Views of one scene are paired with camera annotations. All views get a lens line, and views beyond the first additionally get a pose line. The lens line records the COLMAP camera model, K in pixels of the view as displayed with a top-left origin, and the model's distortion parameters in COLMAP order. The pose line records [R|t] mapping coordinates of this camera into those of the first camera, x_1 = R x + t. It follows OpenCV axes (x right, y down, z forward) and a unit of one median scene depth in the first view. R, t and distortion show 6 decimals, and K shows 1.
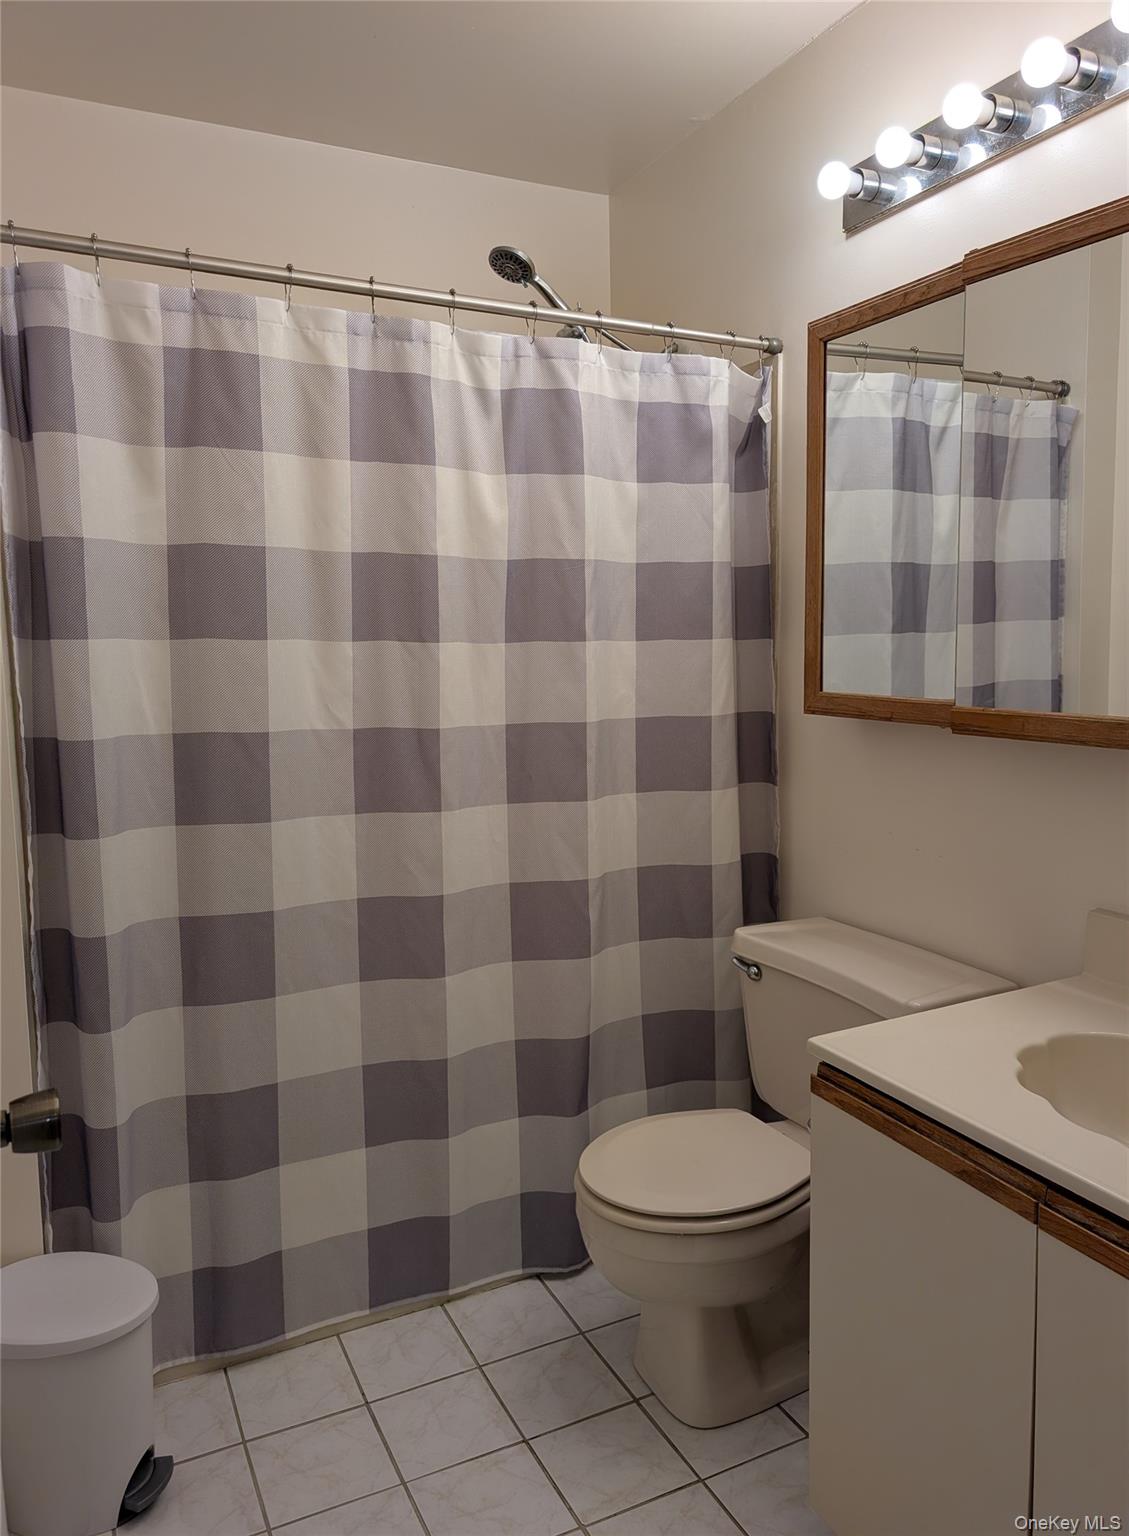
lens RADIAL K [[1114.0, 0, 567.8], [0, 1114.0, 765.3], [0, 0, 1]] dist [0.018870, -0.014072]
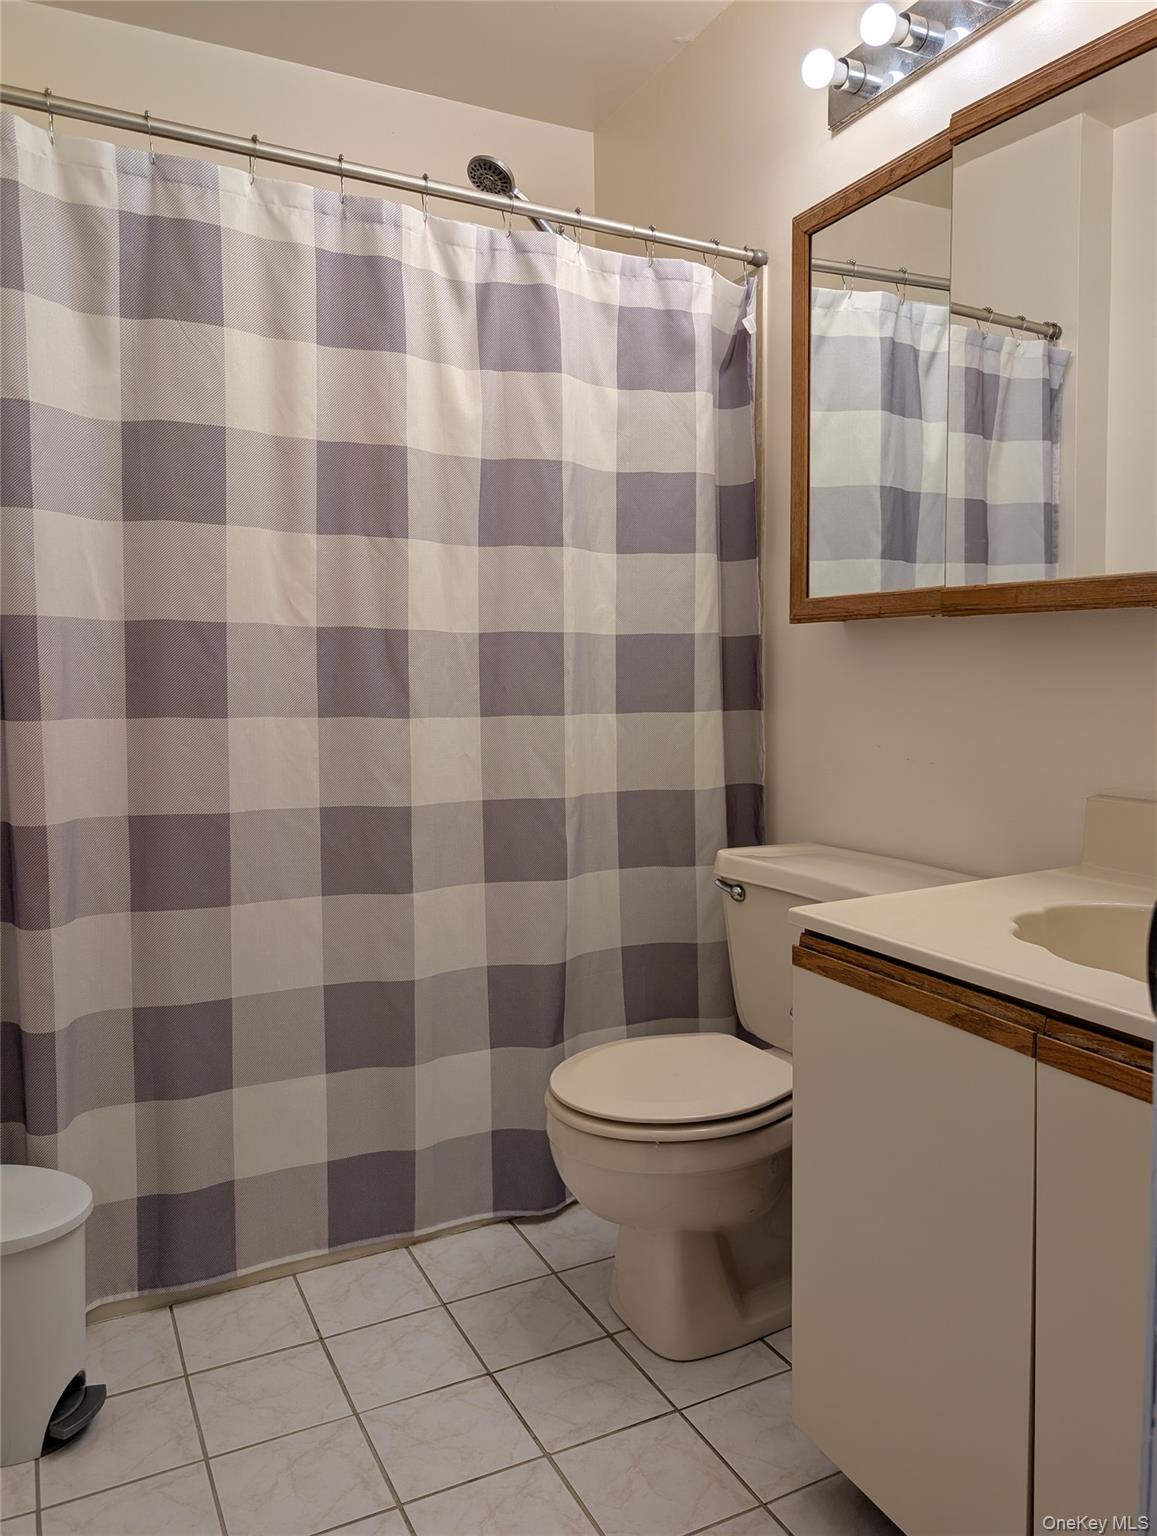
lens RADIAL K [[1113.2, 0, 574.1], [0, 1113.2, 765.3], [0, 0, 1]] dist [0.022458, -0.018895]
pose [[0.999952, 0.004871, 0.008515, 0.019738], [-0.004569, 0.999371, -0.035177, 0.118405], [-0.008681, 0.035136, 0.999345, 0.048348]]
